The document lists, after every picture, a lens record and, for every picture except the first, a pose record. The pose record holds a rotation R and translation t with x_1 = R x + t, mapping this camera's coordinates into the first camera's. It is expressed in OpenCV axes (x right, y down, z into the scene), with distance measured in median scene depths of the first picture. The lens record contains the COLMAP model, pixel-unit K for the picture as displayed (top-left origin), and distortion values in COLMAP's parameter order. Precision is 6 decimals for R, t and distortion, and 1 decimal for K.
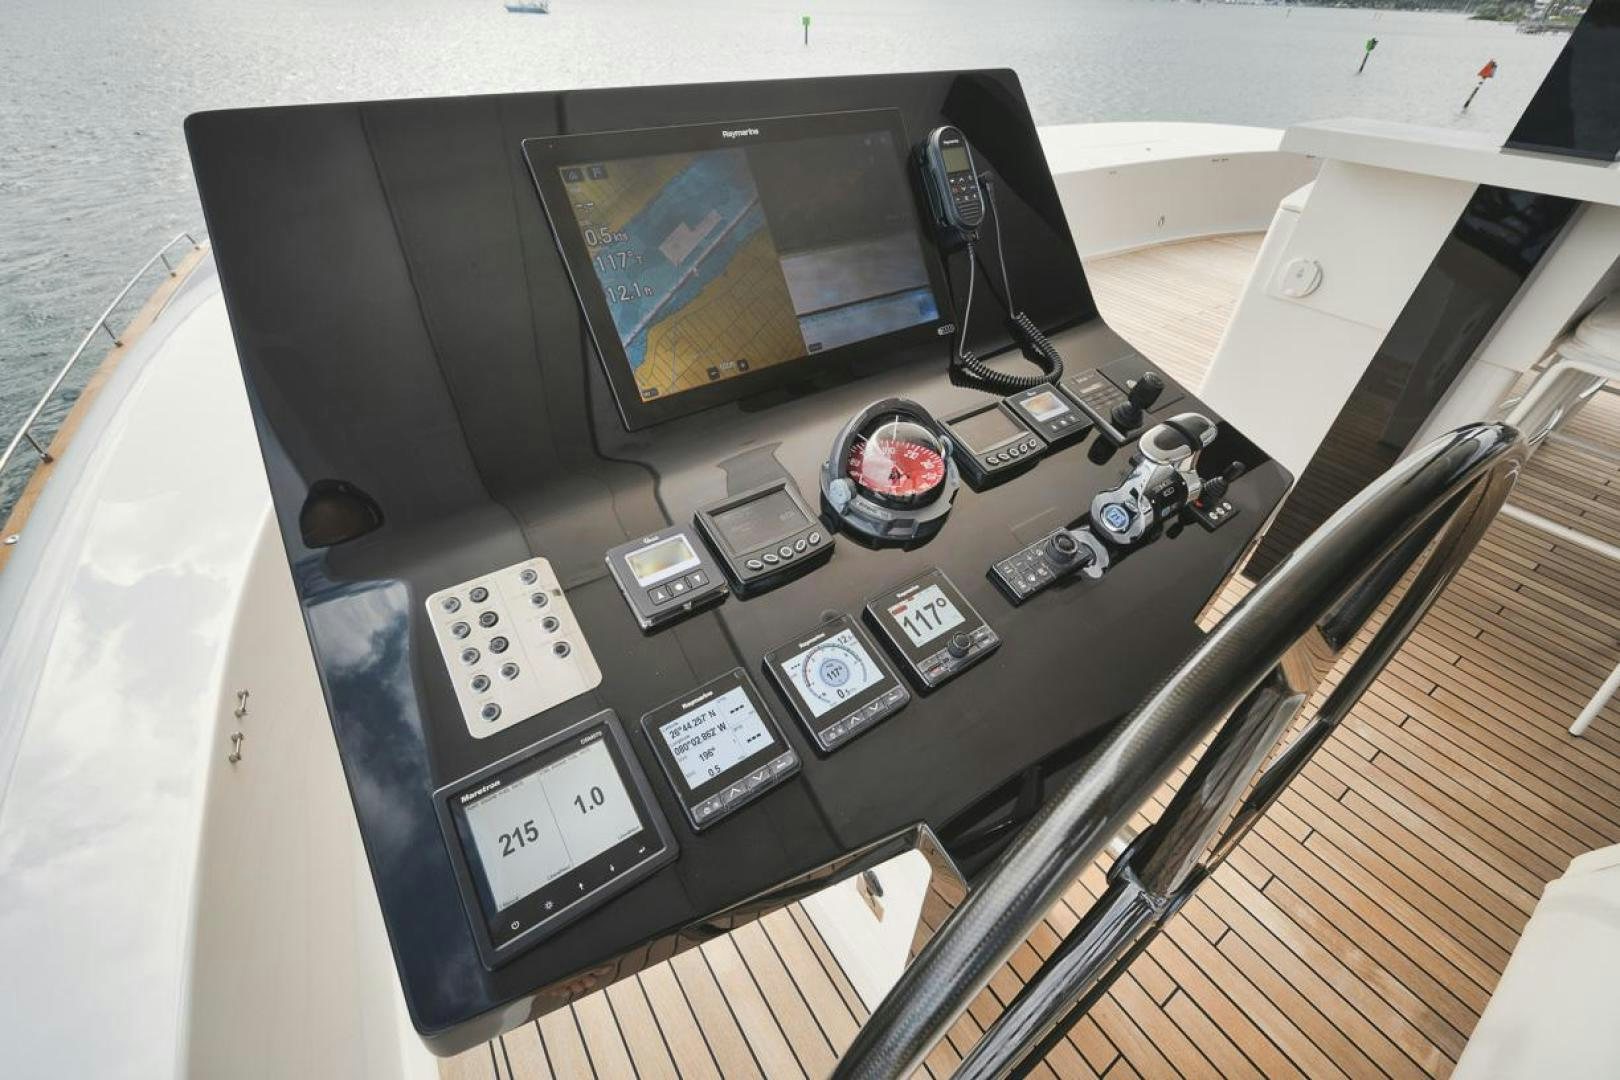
lens RADIAL K [[629.3, 0, 810.0], [0, 629.3, 540.0], [0, 0, 1]] dist [0.000382, -0.000271]
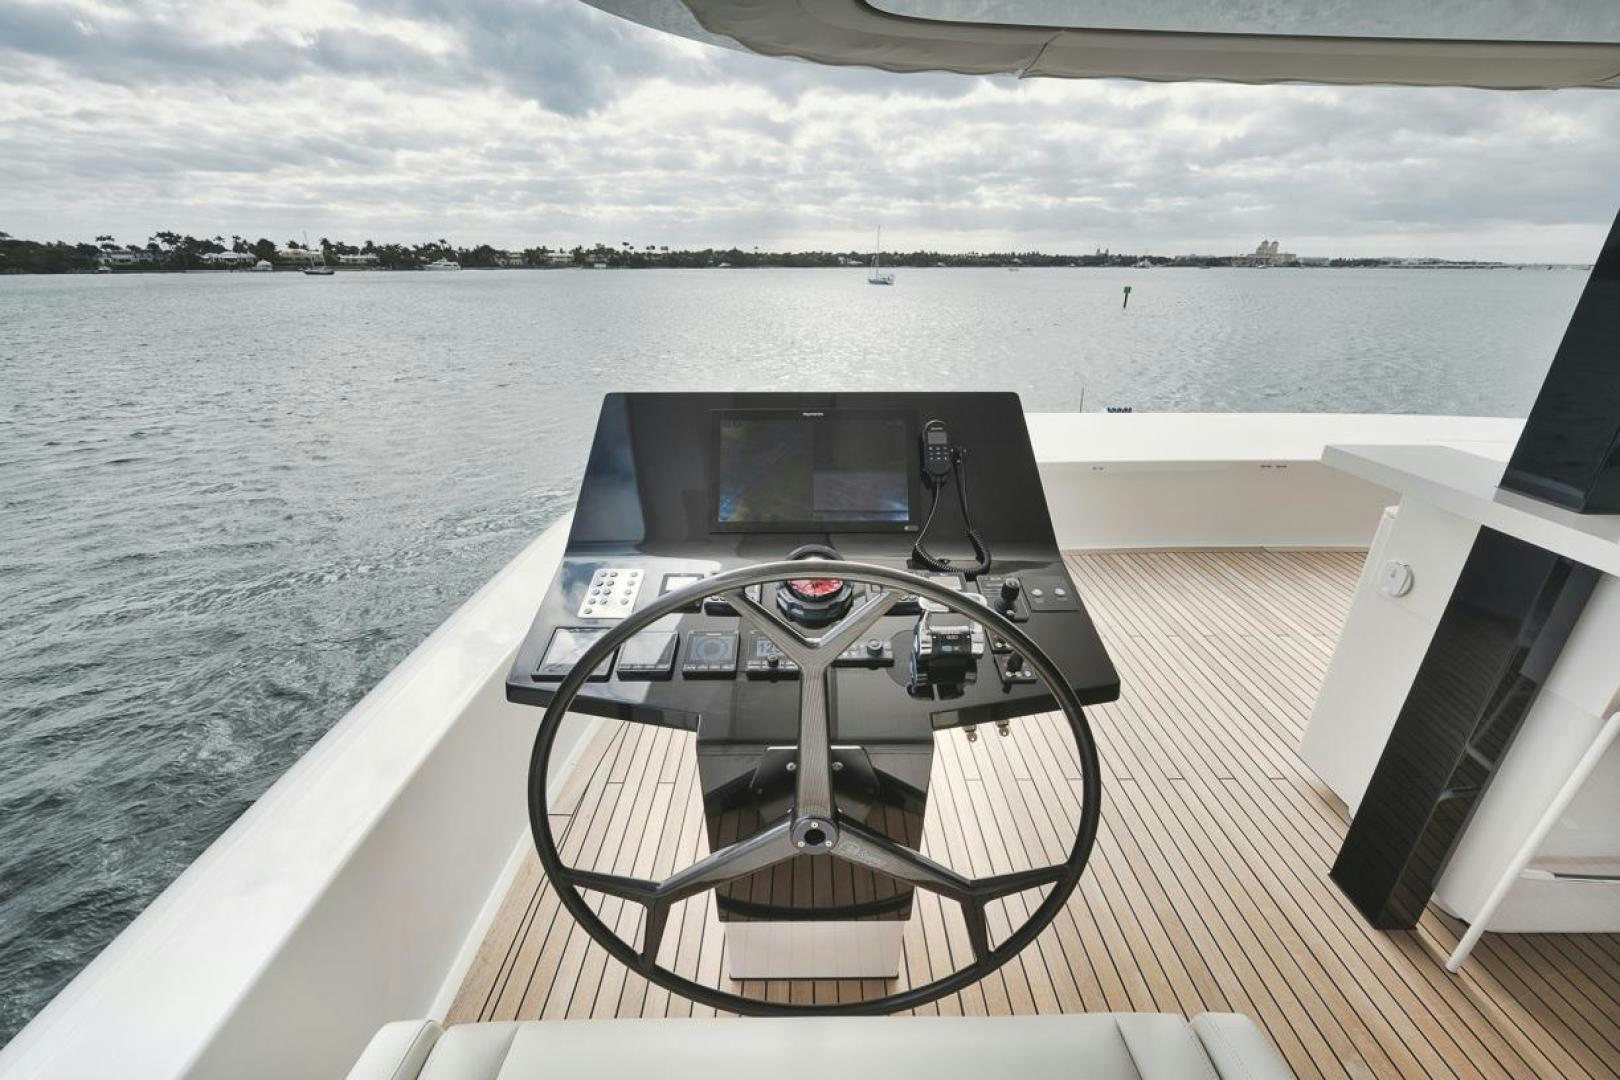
lens RADIAL K [[629.3, 0, 810.0], [0, 629.3, 540.0], [0, 0, 1]] dist [0.000382, -0.000271]
pose [[0.830261, 0.238776, -0.503639, 0.785630], [-0.358064, 0.920968, -0.153646, 0.040291], [0.427149, 0.307901, 0.850142, -0.475266]]
